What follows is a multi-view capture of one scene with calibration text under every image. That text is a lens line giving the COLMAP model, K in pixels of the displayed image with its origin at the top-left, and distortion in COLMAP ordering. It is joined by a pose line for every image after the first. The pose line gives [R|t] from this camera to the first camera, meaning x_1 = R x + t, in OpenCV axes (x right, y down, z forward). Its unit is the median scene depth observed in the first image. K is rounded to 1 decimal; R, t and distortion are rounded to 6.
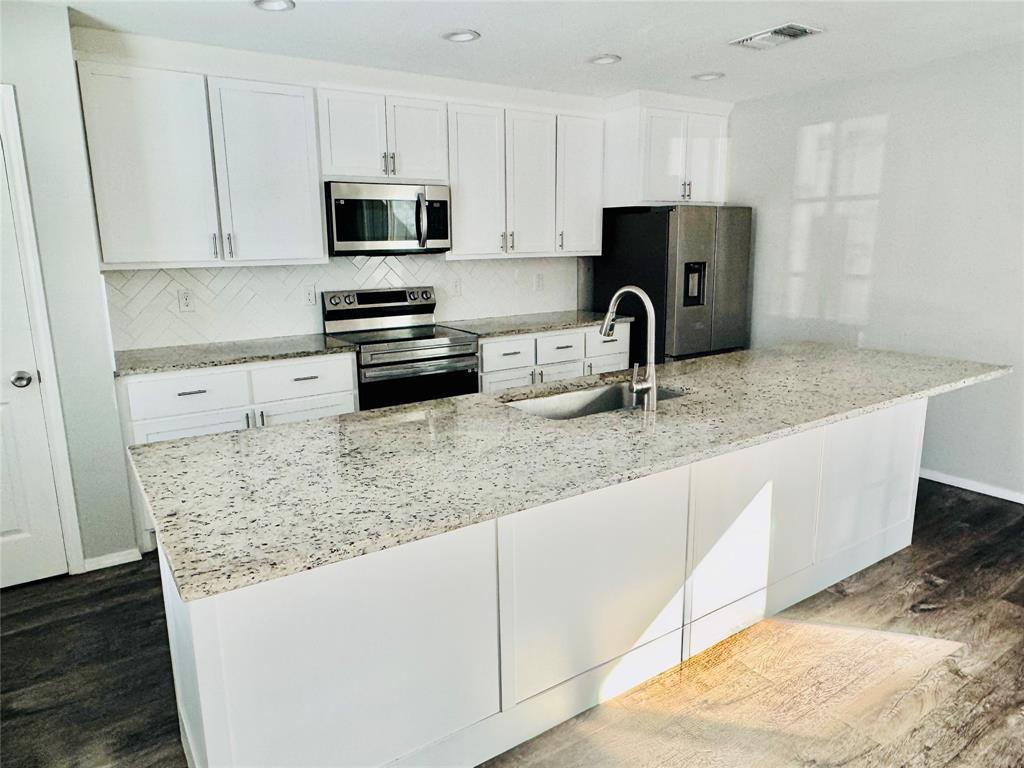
lens RADIAL K [[692.3, 0, 512.0], [0, 692.3, 384.0], [0, 0, 1]] dist [0.000276, 0.000107]
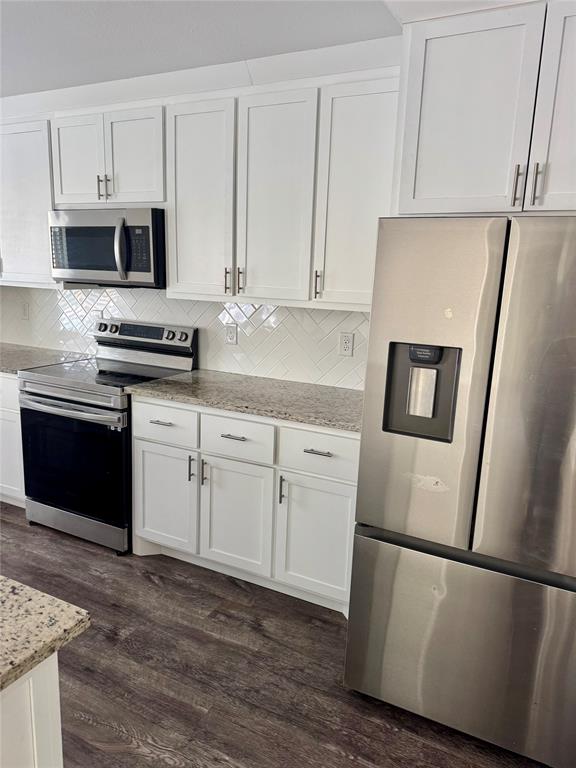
lens RADIAL K [[538.7, 0, 288.0], [0, 538.7, 384.0], [0, 0, 1]] dist [0.001769, -0.000026]
pose [[0.495154, 0.203675, -0.844594, 0.565538], [-0.229292, 0.968302, 0.099082, -0.178259], [0.838002, 0.144598, 0.526159, 0.803984]]
